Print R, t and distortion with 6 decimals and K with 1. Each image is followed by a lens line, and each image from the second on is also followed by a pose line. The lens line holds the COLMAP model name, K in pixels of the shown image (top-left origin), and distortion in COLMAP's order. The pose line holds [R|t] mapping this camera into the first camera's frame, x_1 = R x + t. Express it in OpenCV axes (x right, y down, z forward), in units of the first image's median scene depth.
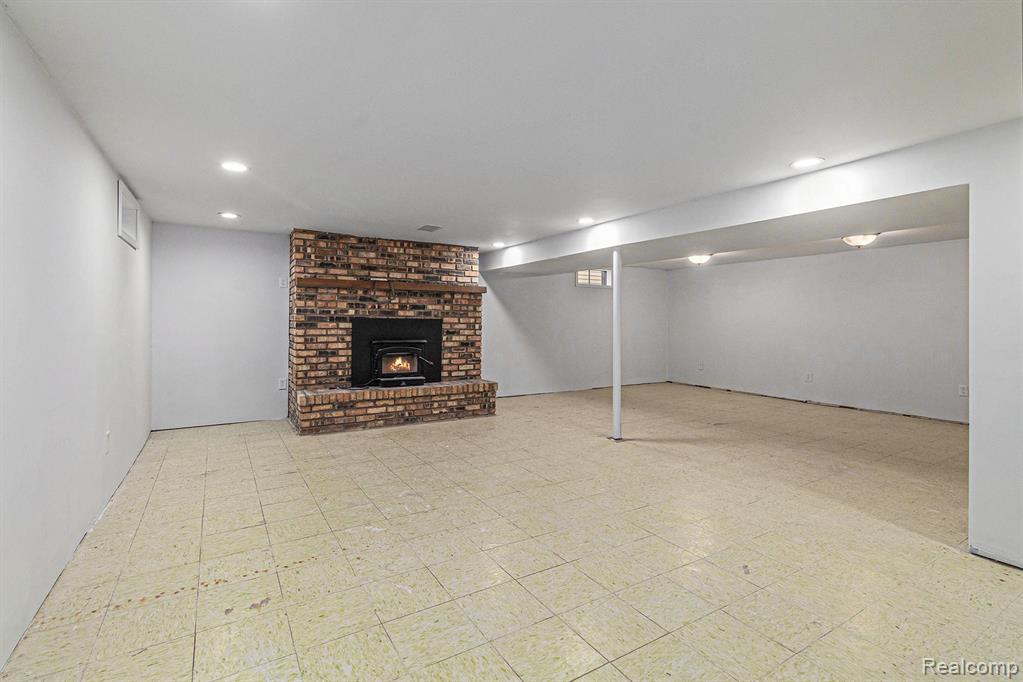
lens RADIAL K [[463.3, 0, 512.7], [0, 463.3, 319.0], [0, 0, 1]] dist [-0.000058, 0.000035]
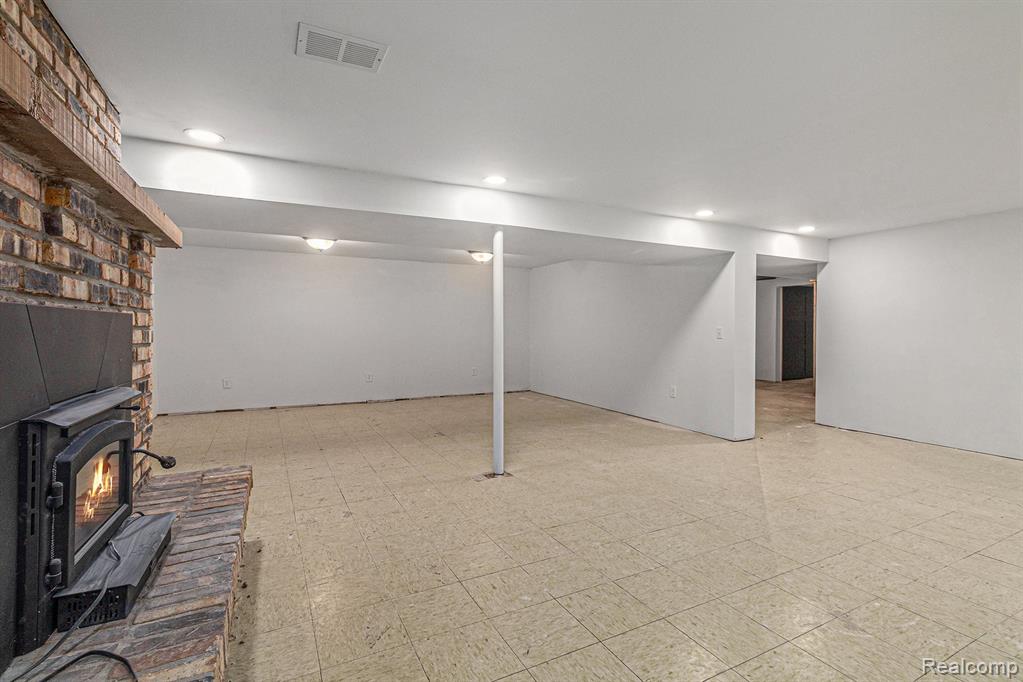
lens RADIAL K [[475.9, 0, 511.5], [0, 475.9, 341.0], [0, 0, 1]] dist [0.025501, 0.000012]
pose [[0.085047, -0.039119, 0.995609, -0.486391], [-0.008430, 0.999165, 0.039979, 0.001775], [-0.996341, -0.011793, 0.084646, 0.786609]]
